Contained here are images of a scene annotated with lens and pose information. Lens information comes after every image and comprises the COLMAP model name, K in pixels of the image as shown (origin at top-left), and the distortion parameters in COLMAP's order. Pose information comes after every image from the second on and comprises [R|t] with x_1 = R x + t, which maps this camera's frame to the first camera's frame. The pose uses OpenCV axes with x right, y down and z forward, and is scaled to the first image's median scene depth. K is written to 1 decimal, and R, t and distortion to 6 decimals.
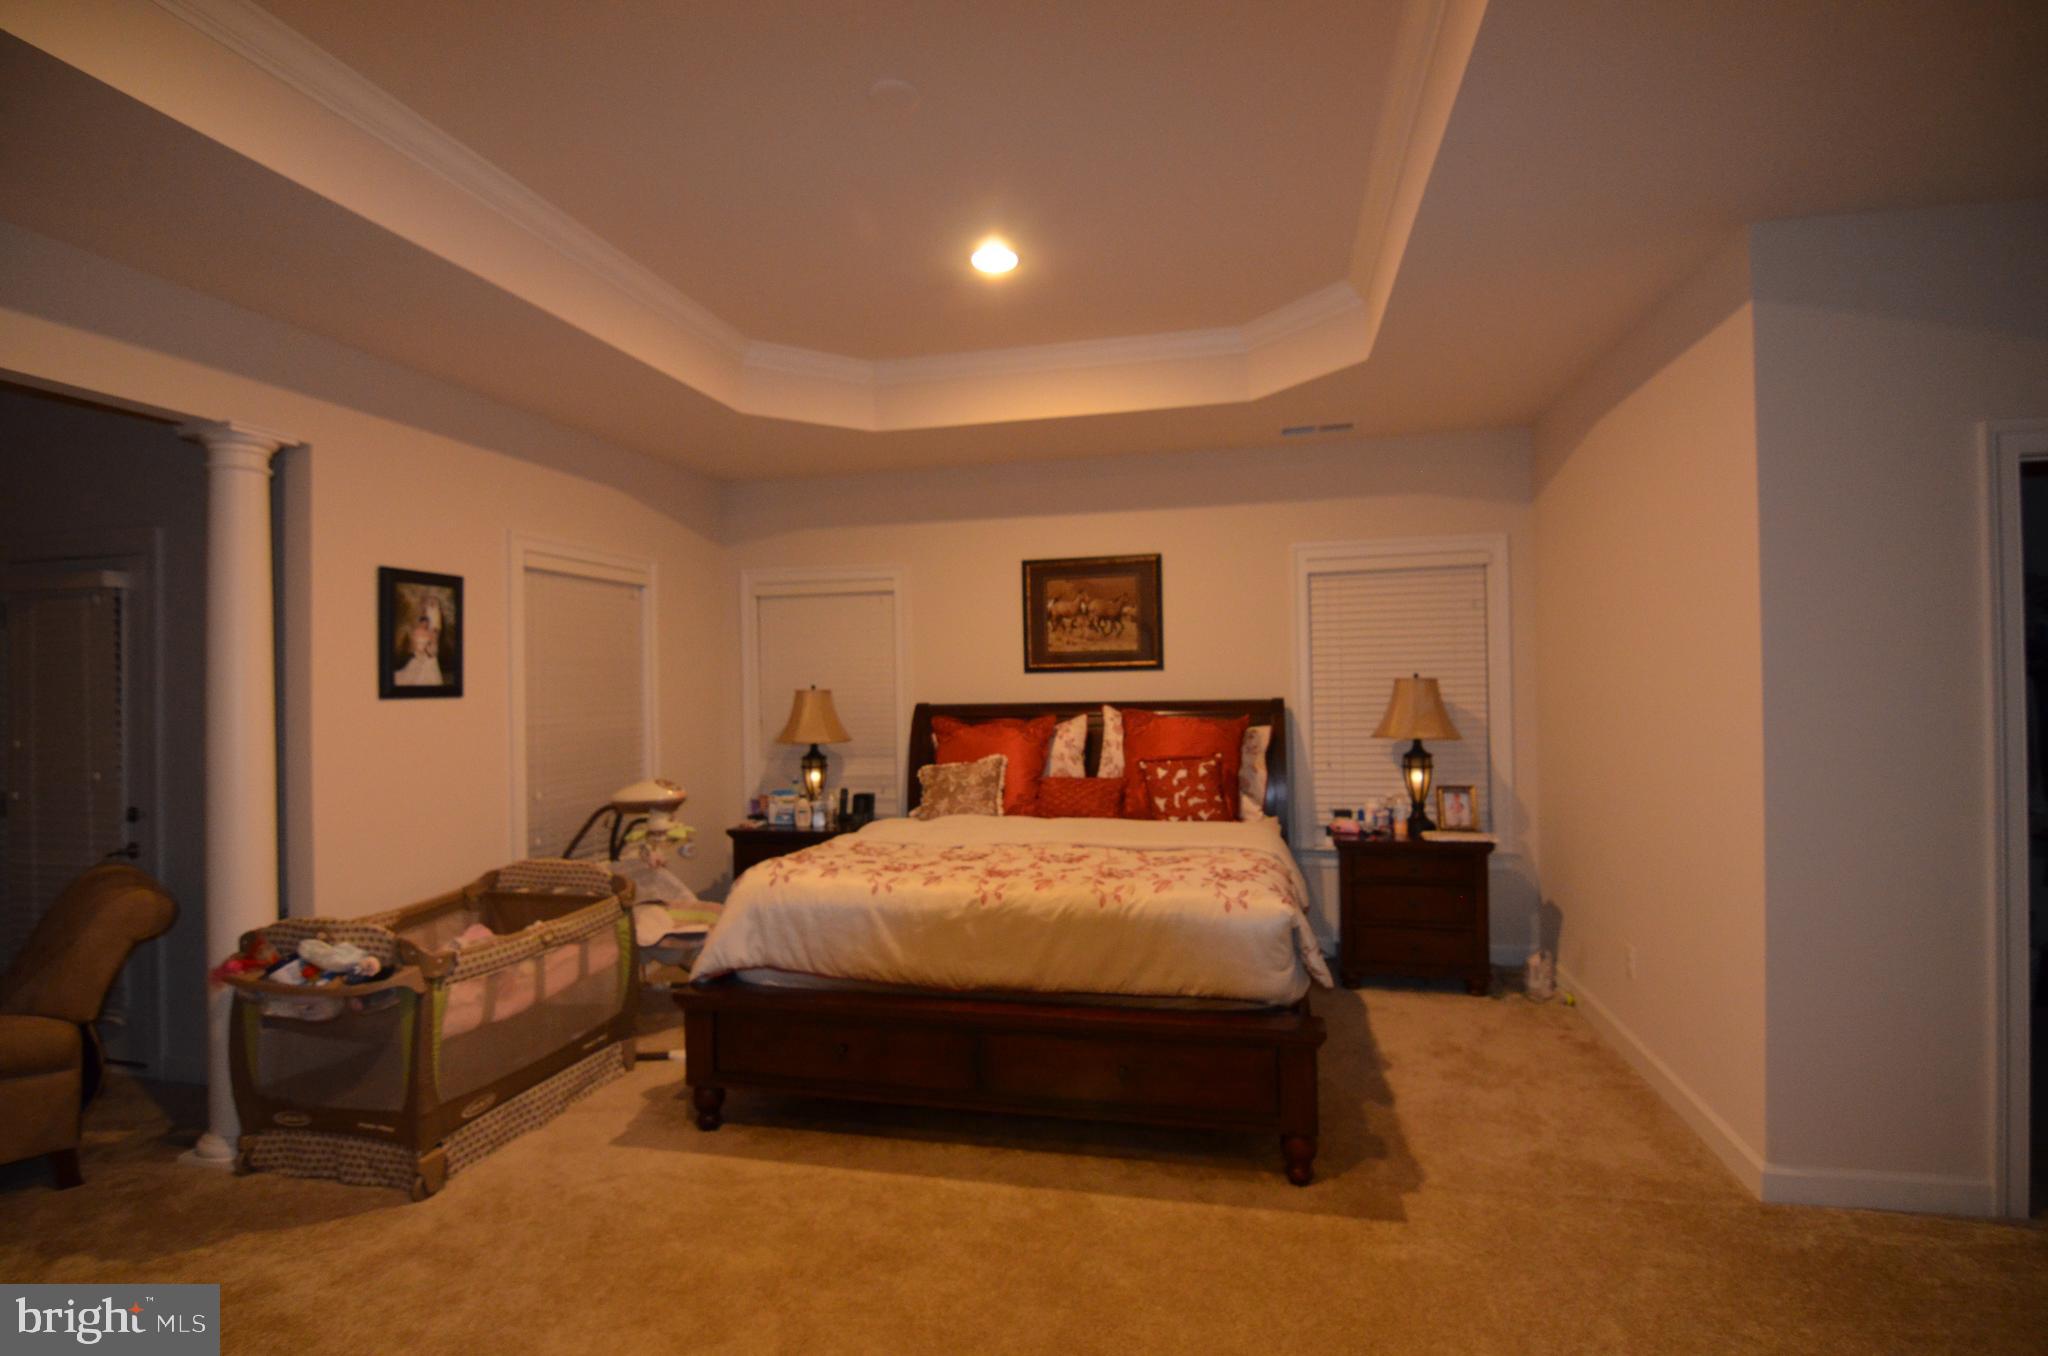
lens RADIAL K [[981.4, 0, 1017.6], [0, 981.4, 687.5], [0, 0, 1]] dist [-0.006397, -0.010733]
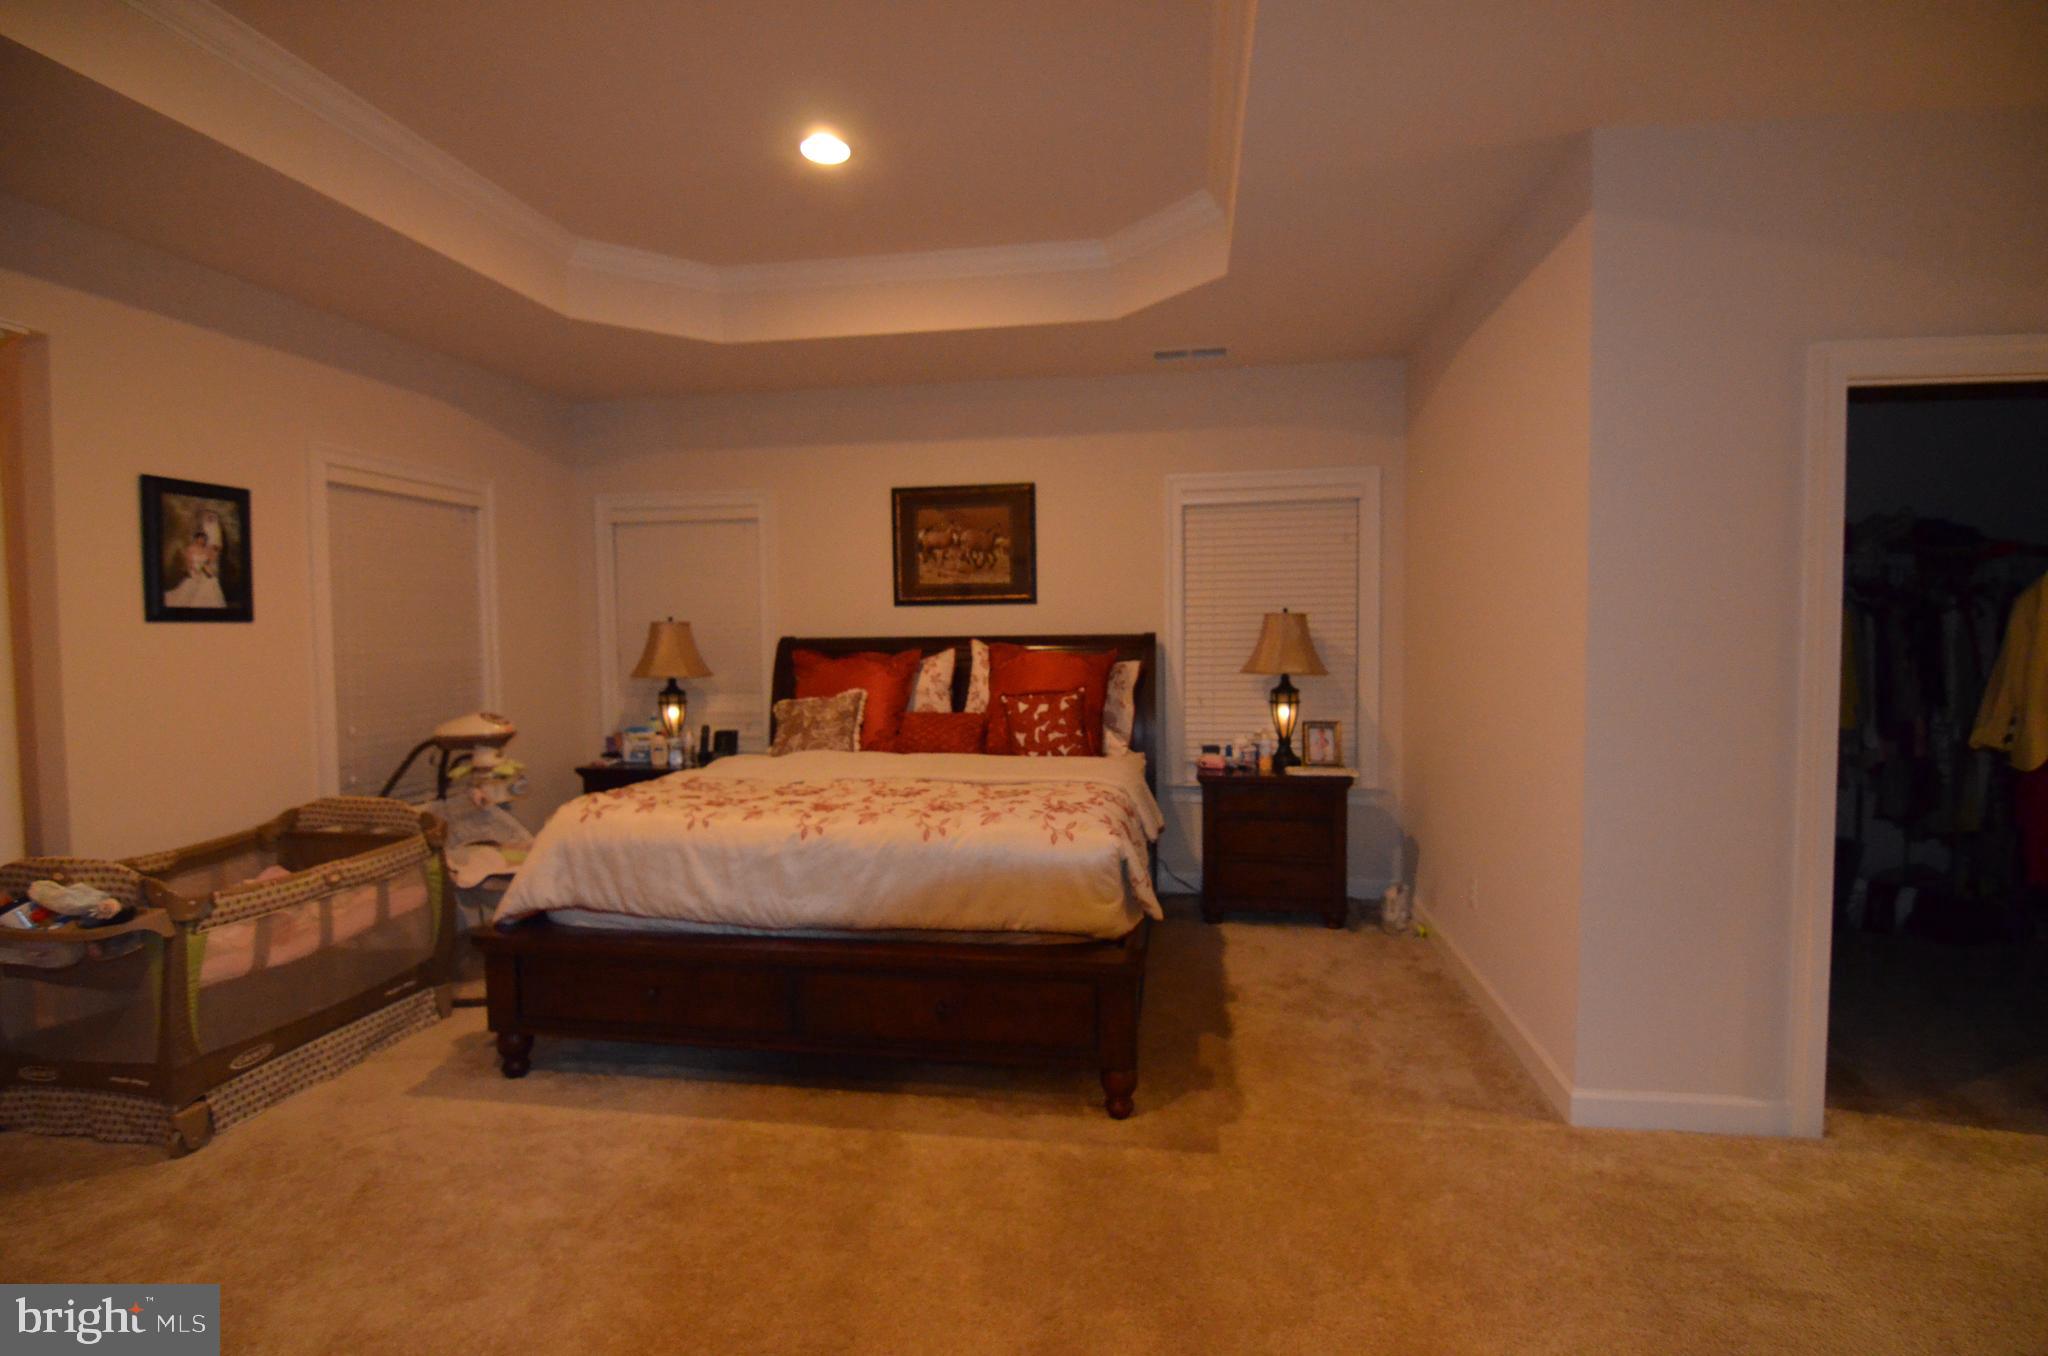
lens RADIAL K [[981.4, 0, 1018.9], [0, 981.4, 687.2], [0, 0, 1]] dist [-0.006397, -0.010733]
pose [[0.997615, 0.002750, 0.068966, 0.095136], [-0.006448, 0.998549, 0.053463, 0.019053], [-0.068719, -0.053780, 0.996185, 0.039667]]
